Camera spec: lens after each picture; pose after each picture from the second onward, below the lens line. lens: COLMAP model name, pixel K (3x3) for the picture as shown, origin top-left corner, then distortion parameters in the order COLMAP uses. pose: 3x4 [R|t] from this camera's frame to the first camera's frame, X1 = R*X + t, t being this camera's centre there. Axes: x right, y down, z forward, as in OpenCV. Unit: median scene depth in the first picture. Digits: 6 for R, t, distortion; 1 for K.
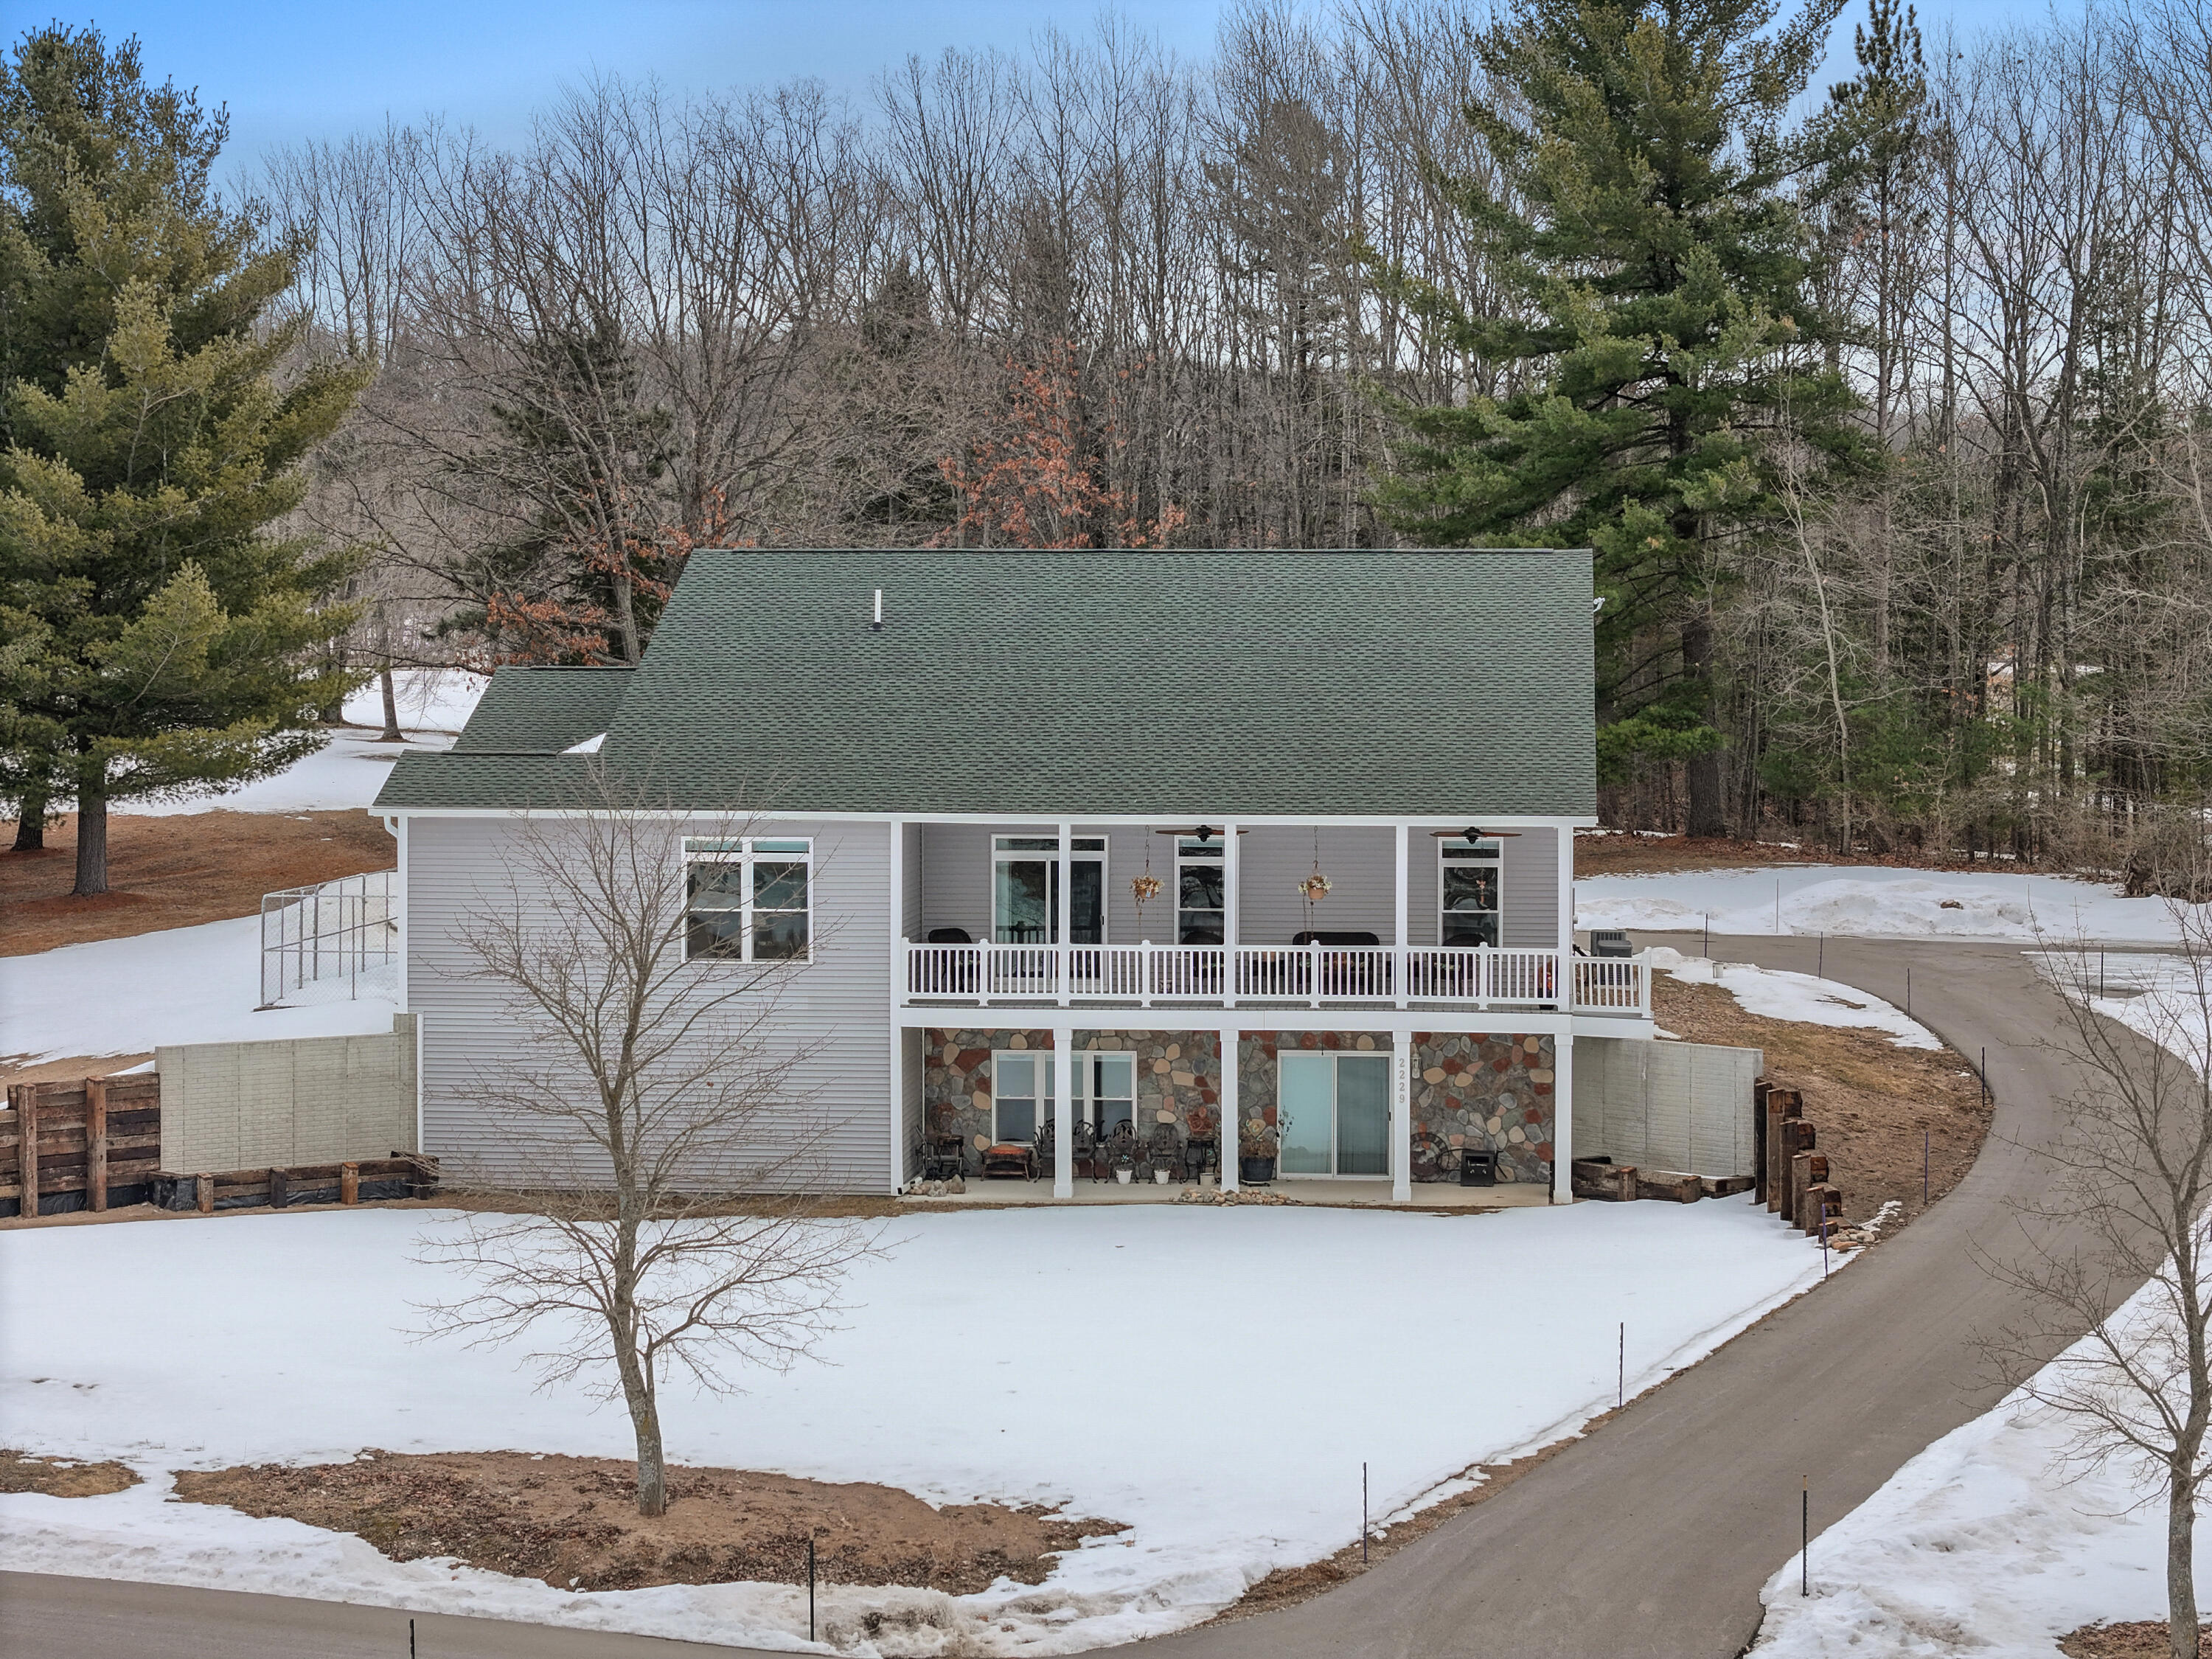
lens RADIAL K [[4515.3, 0, 1113.8], [0, 4515.3, 833.8], [0, 0, 1]] dist [-0.104478, 0.000000]
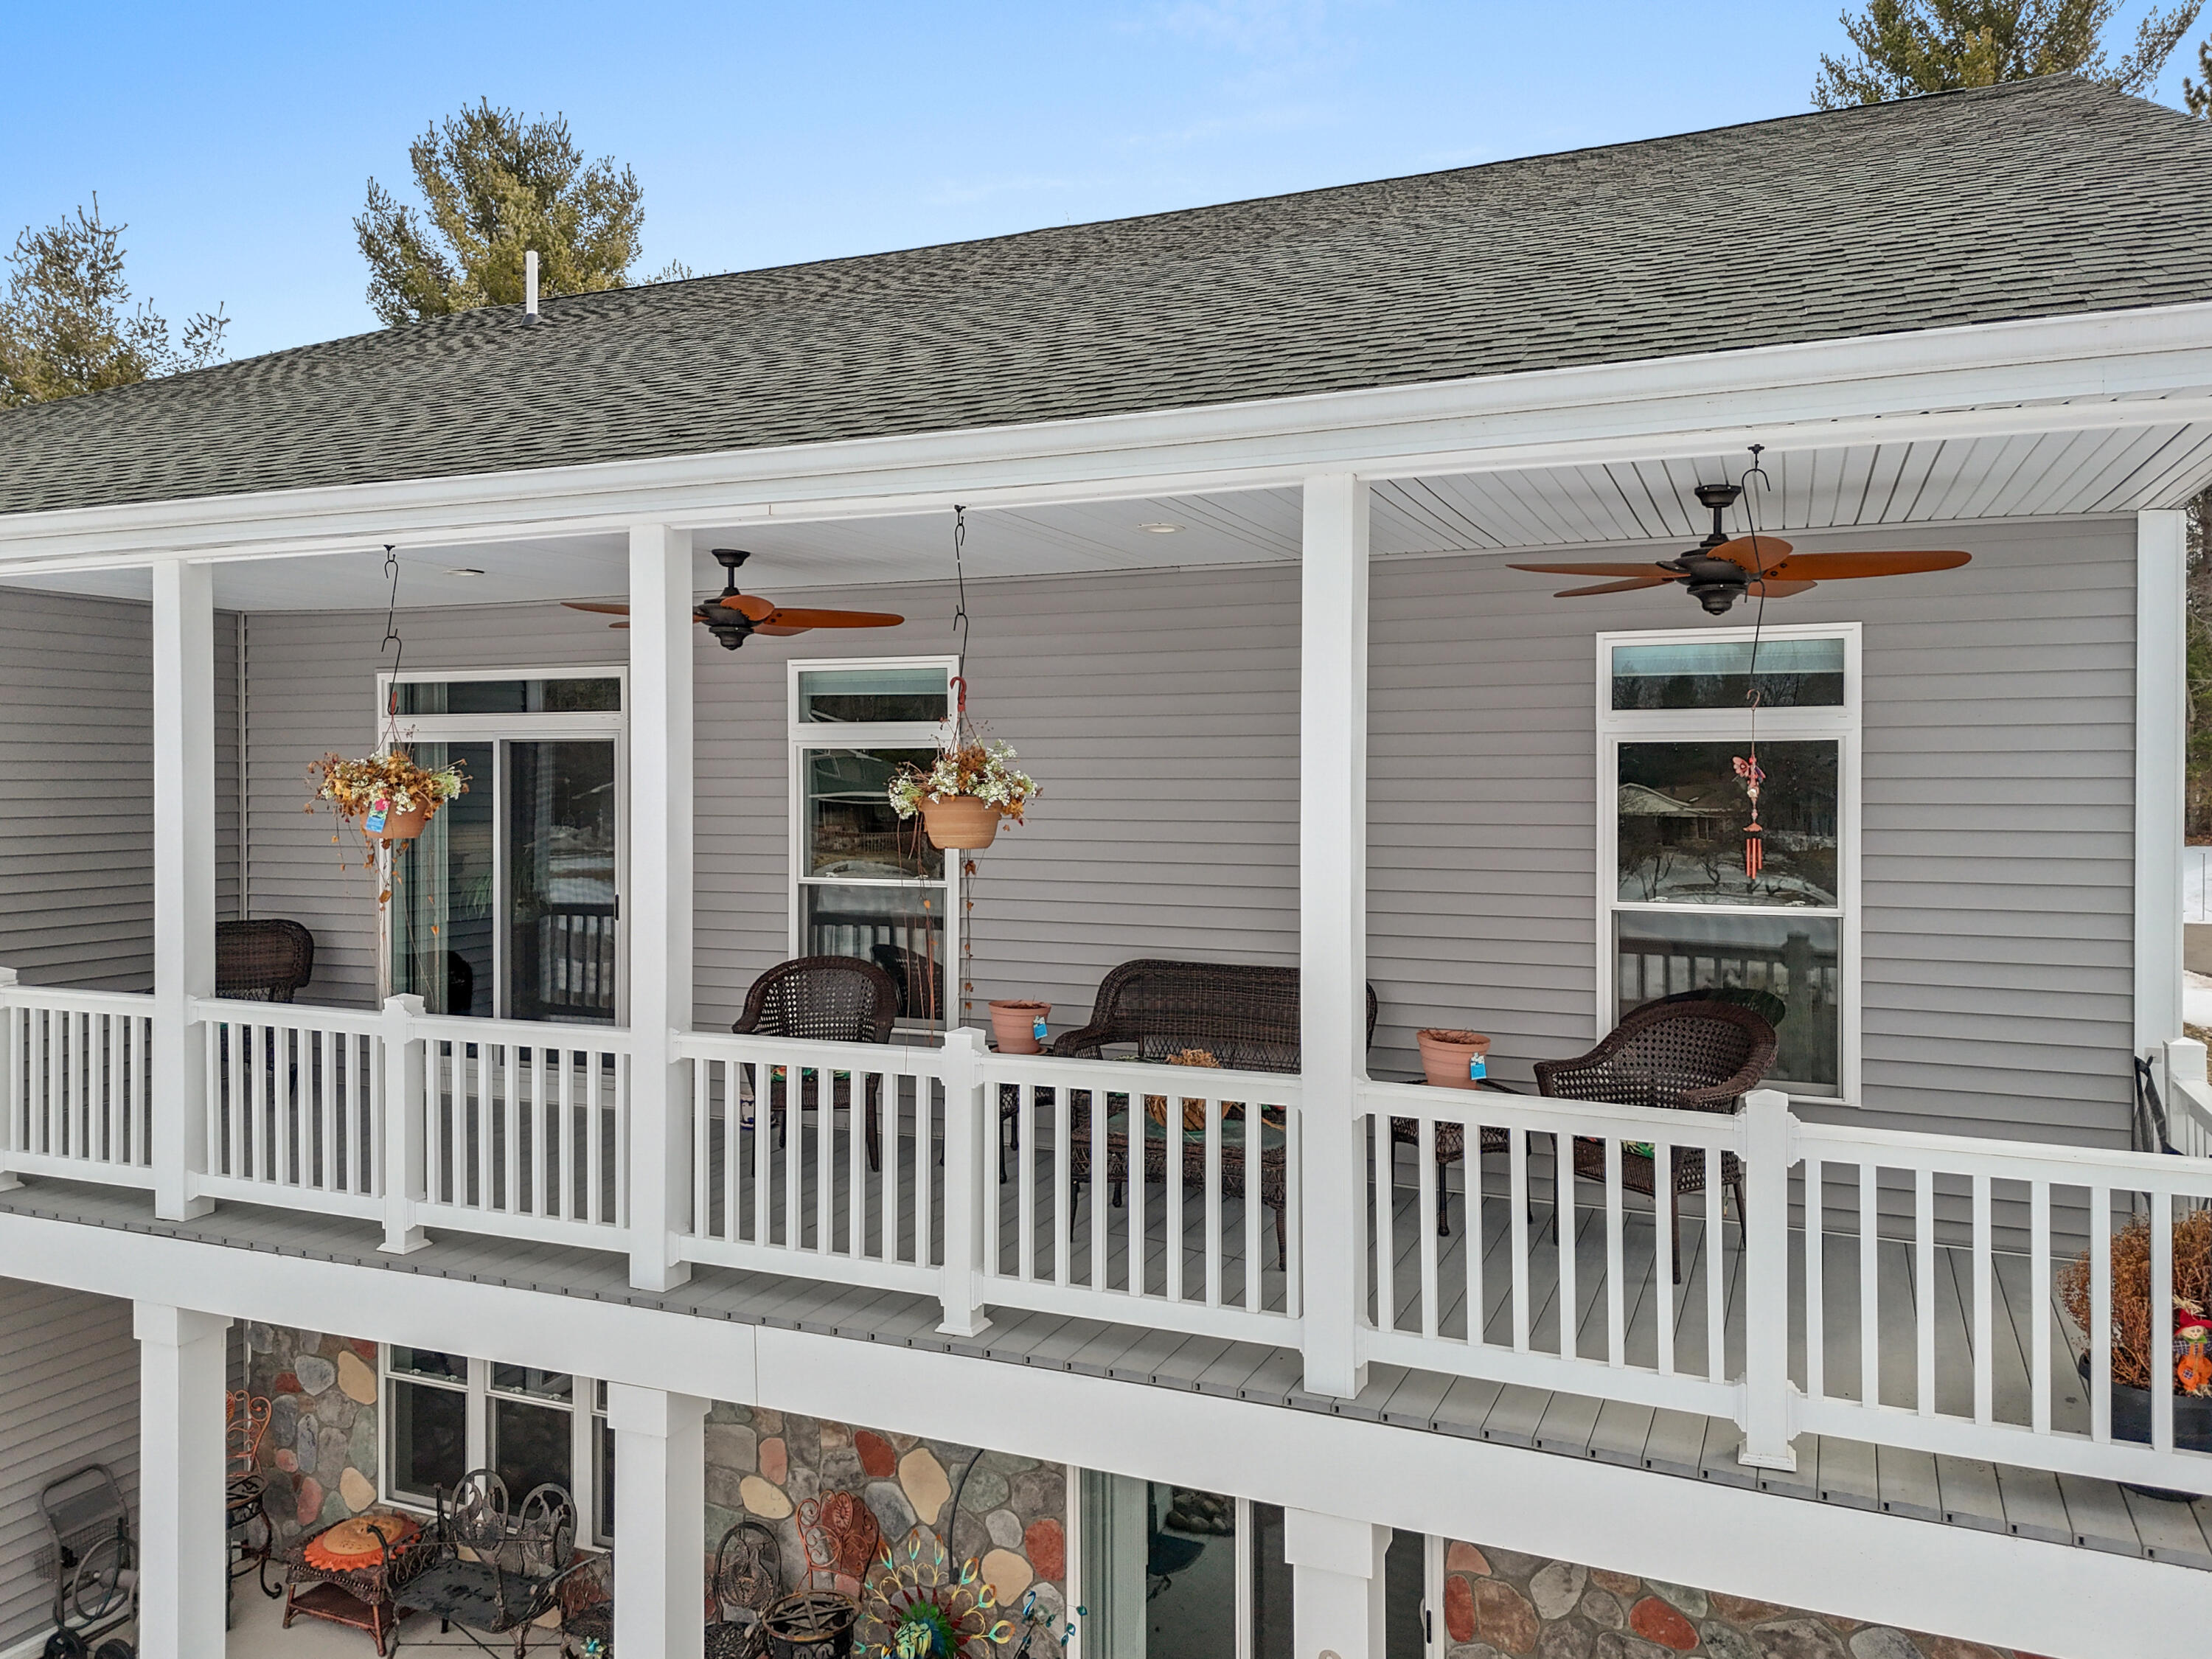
lens RADIAL K [[1662.3, 0, 1103.1], [0, 1662.3, 795.2], [0, 0, 1]] dist [0.067514, -0.060064]
pose [[0.950925, 0.002910, -0.309407, 0.074766], [-0.011794, 0.999570, -0.026846, 0.013716], [0.309196, 0.029178, 0.950551, 0.895847]]
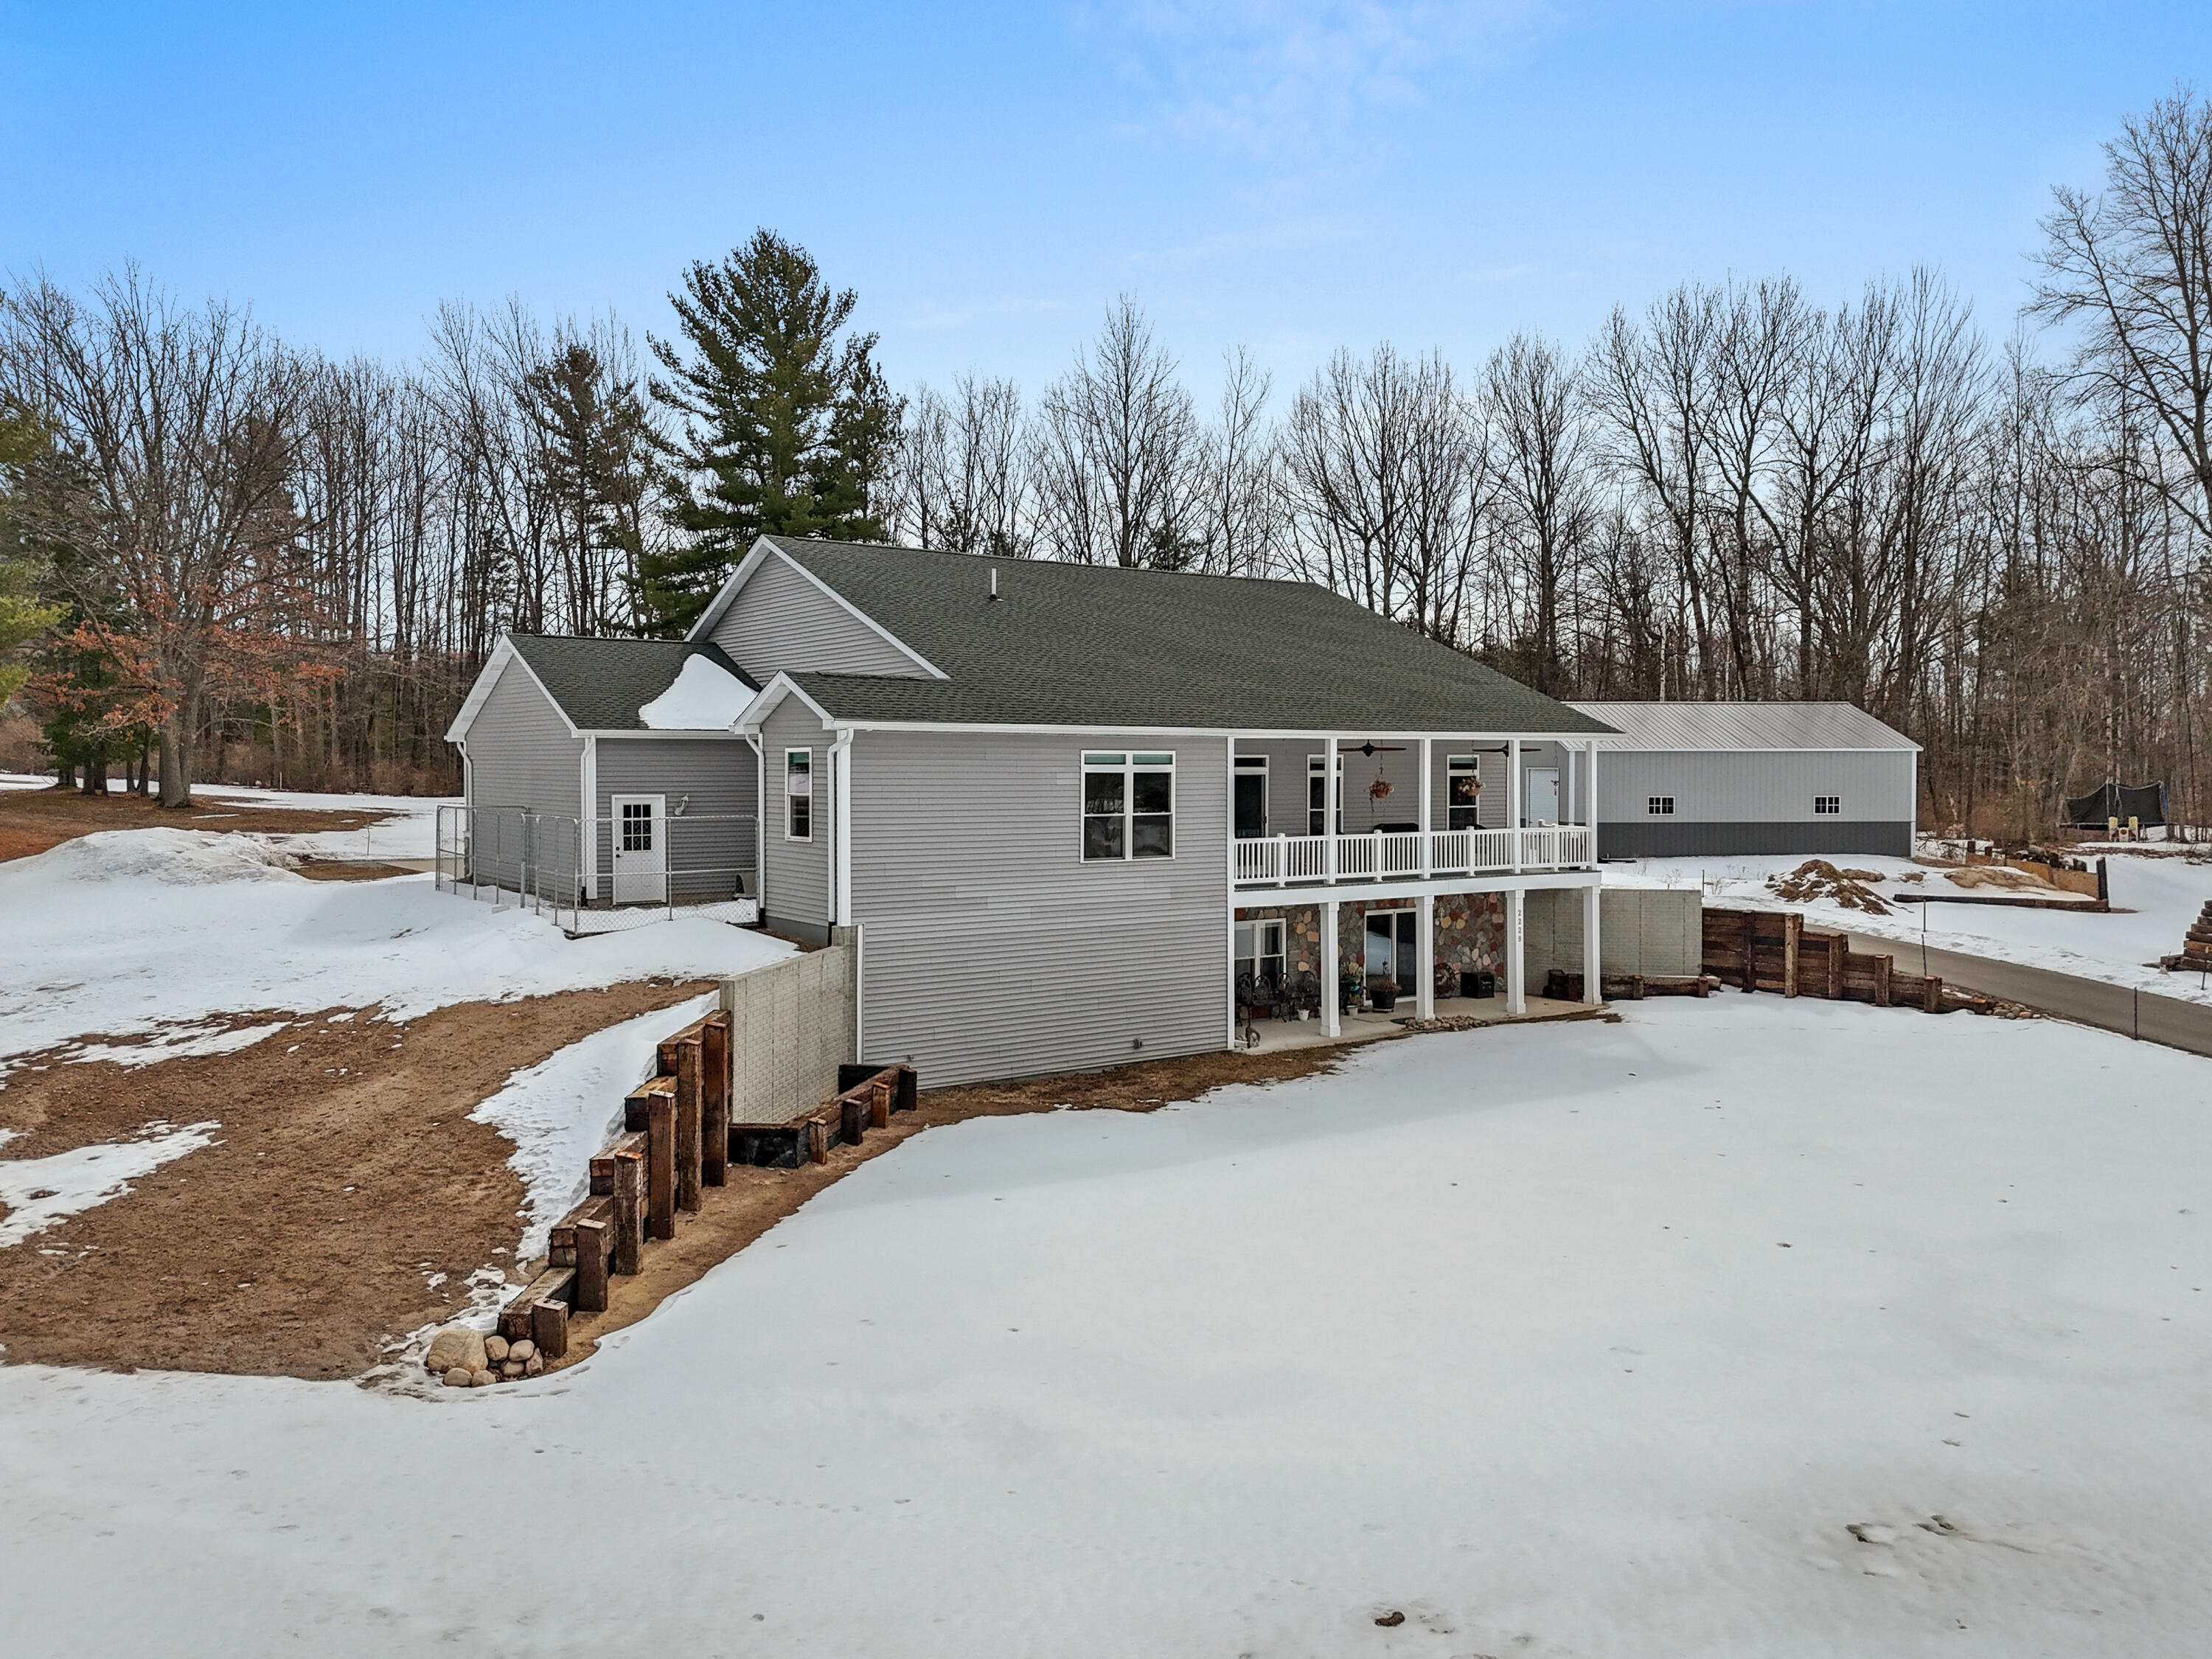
lens RADIAL K [[1662.3, 0, 1104.8], [0, 1662.3, 812.4], [0, 0, 1]] dist [0.067514, -0.060064]
pose [[0.759809, -0.020771, 0.649814, -0.353153], [0.027119, 0.999632, 0.000242, 0.015879], [-0.649580, 0.017438, 0.760093, 0.671418]]
